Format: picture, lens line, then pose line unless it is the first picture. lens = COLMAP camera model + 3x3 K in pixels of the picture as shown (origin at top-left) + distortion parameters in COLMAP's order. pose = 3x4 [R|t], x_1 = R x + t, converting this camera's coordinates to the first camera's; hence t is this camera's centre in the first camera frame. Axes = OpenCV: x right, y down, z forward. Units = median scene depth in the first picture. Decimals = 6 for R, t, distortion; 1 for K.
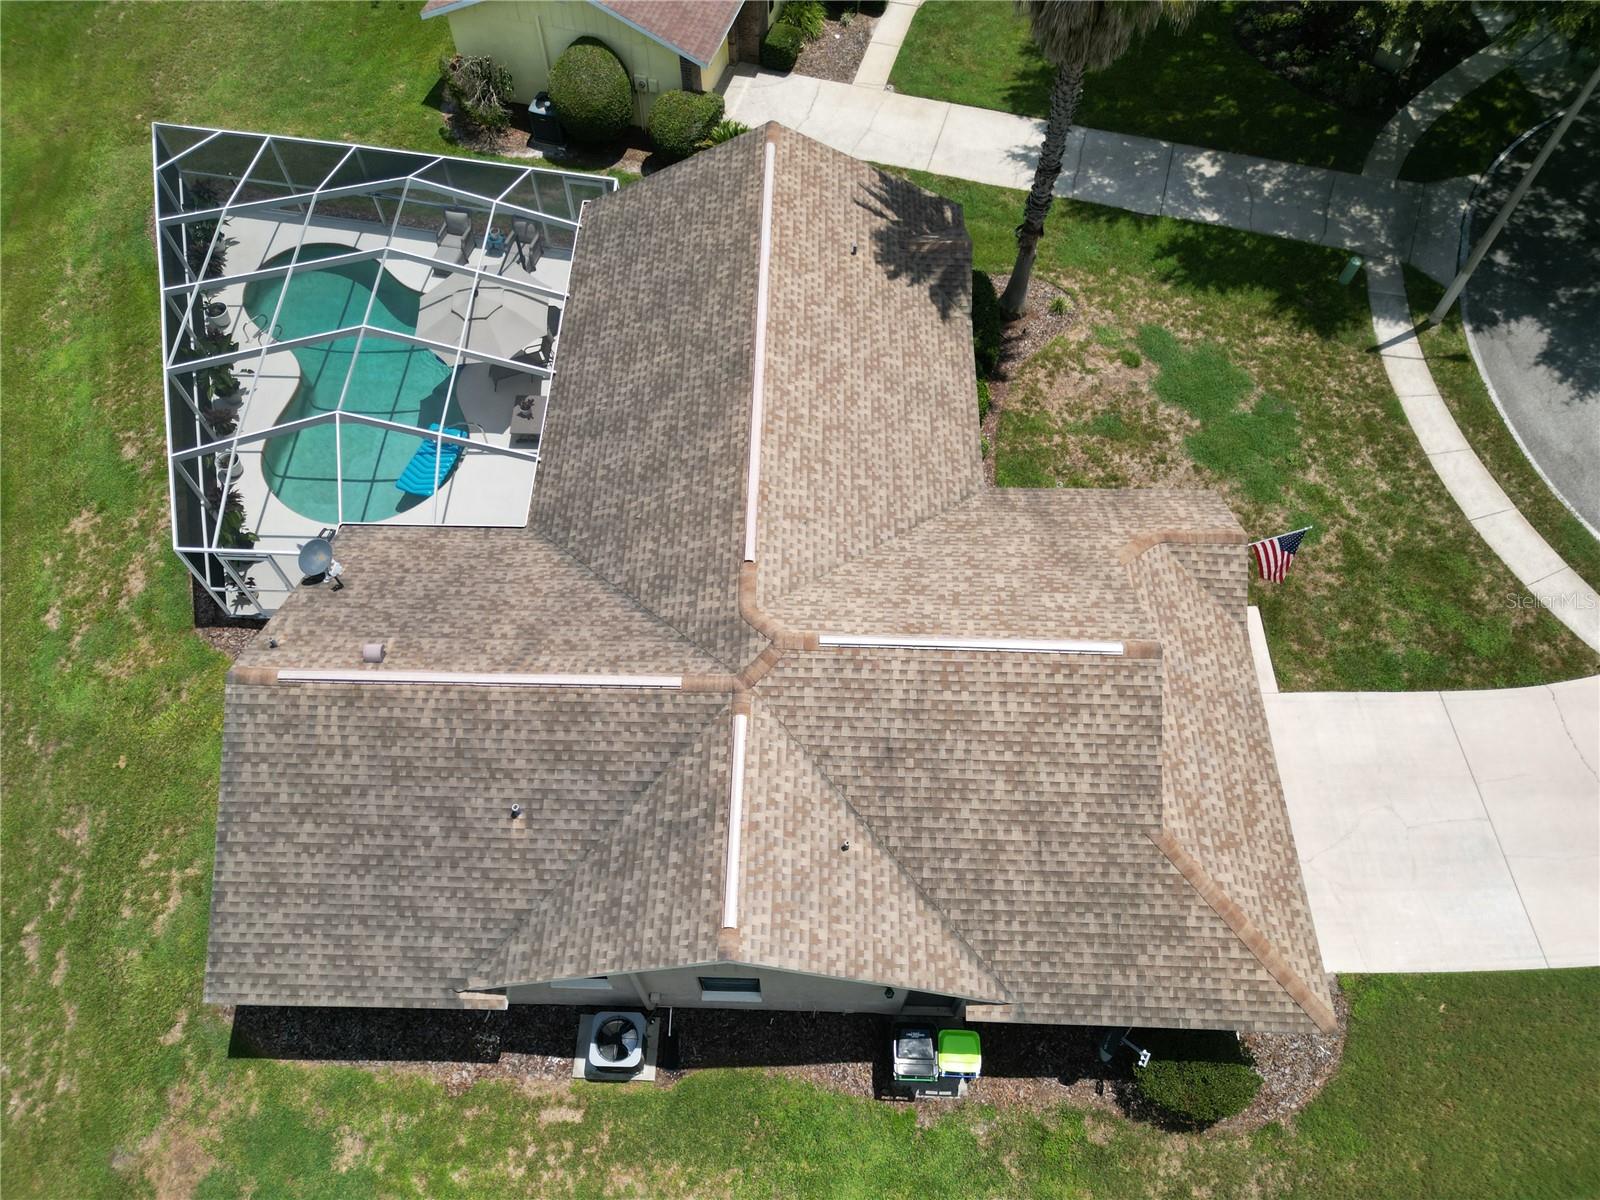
lens RADIAL K [[1124.3, 0, 783.6], [0, 1124.3, 599.4], [0, 0, 1]] dist [0.063944, -0.059853]
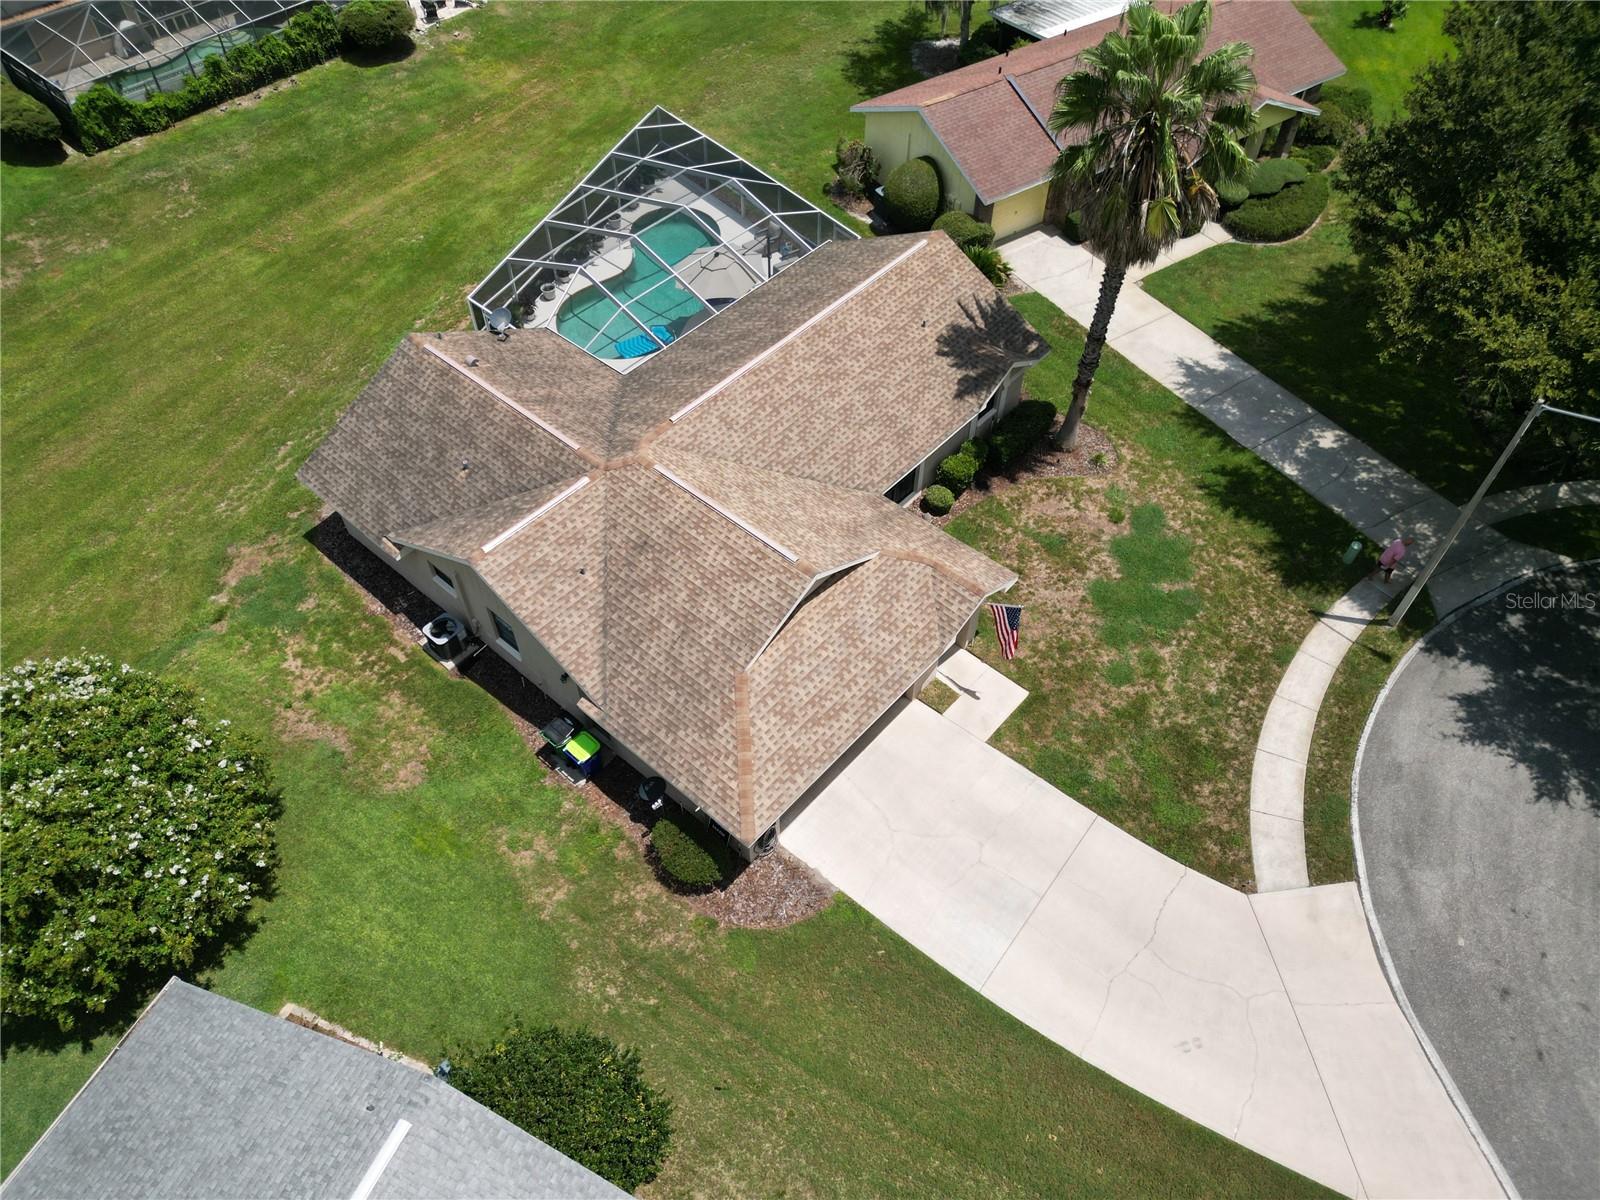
lens RADIAL K [[1124.3, 0, 785.2], [0, 1124.3, 595.6], [0, 0, 1]] dist [0.063944, -0.059853]
pose [[0.763857, 0.495381, -0.413667, 0.671891], [-0.548270, 0.836229, -0.010994, 0.077716], [0.340474, 0.235199, 0.910362, -0.237740]]
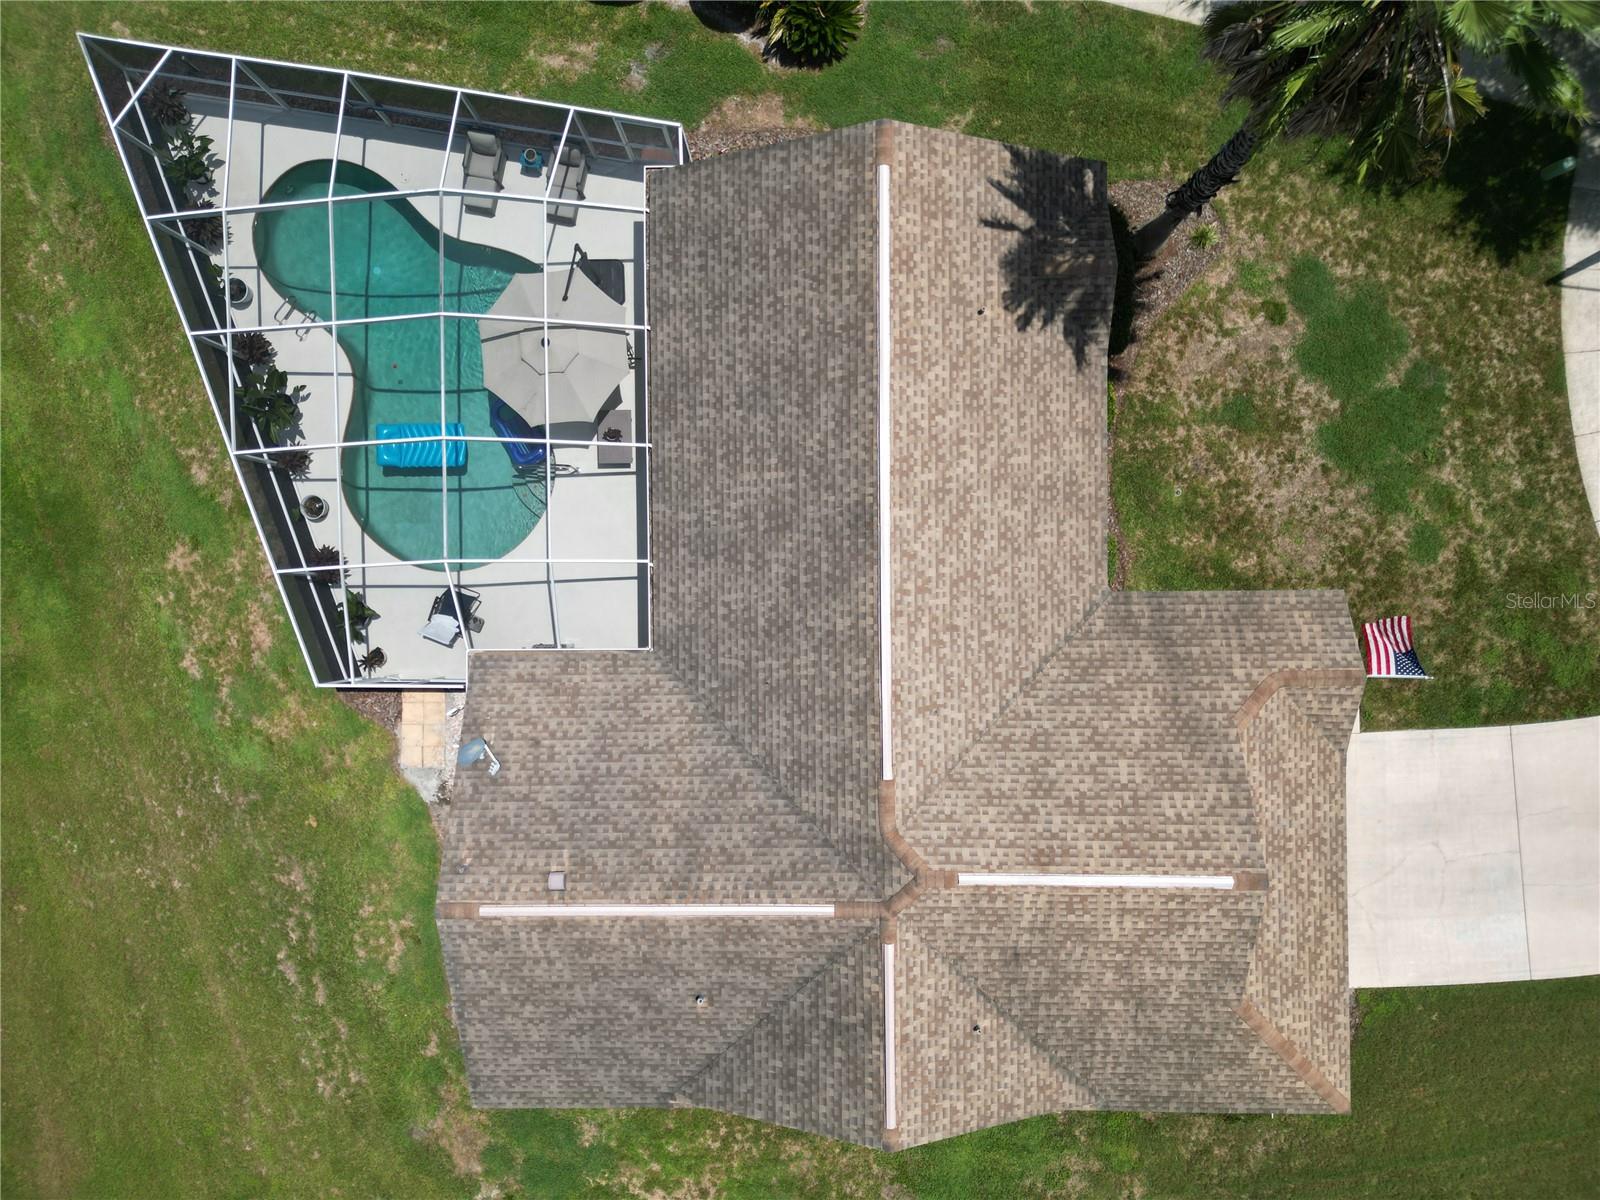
lens RADIAL K [[1124.3, 0, 783.4], [0, 1124.3, 599.8], [0, 0, 1]] dist [0.063944, -0.059853]
pose [[0.999302, -0.034824, -0.013551, -0.085851], [0.036714, 0.847463, 0.529583, -0.588141], [-0.006958, -0.529710, 0.848150, 0.150159]]
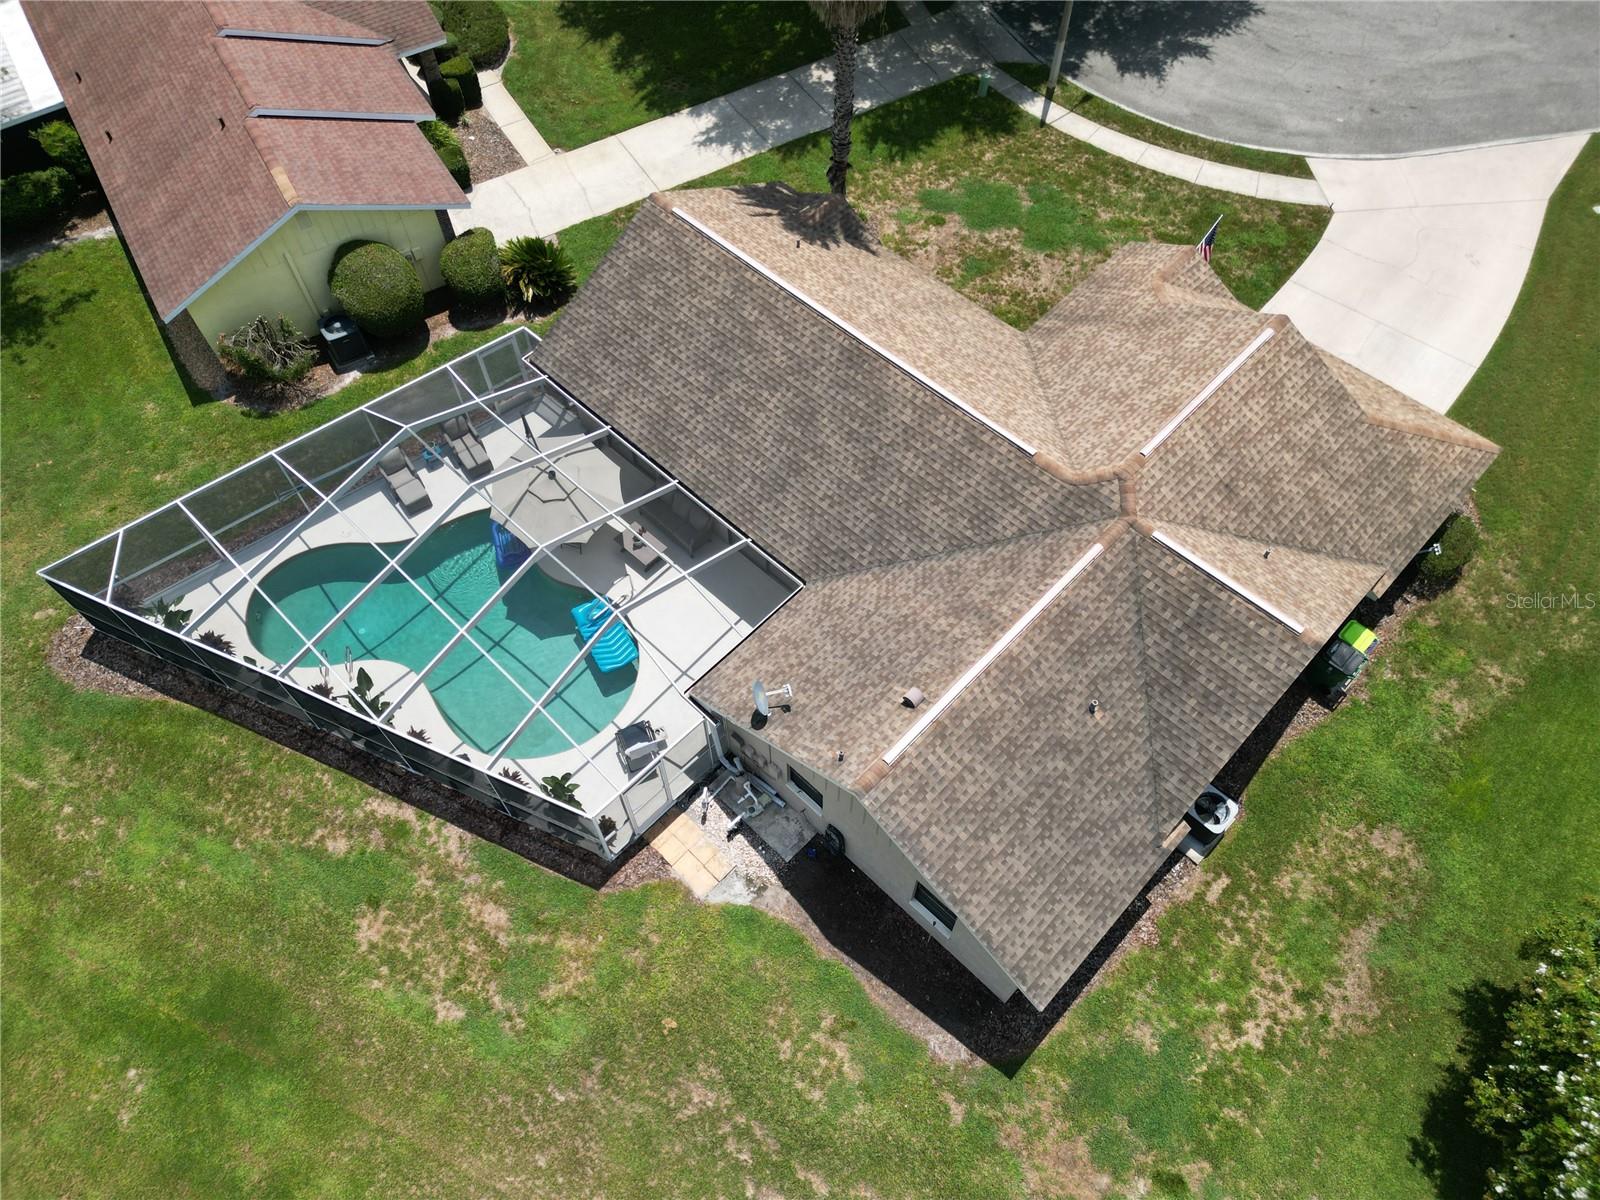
lens RADIAL K [[1124.3, 0, 784.3], [0, 1124.3, 600.3], [0, 0, 1]] dist [0.063944, -0.059853]
pose [[0.673944, -0.629123, 0.387303, -0.626974], [0.629870, 0.763272, 0.143803, -0.206776], [-0.386087, 0.147035, 0.910669, 0.006048]]
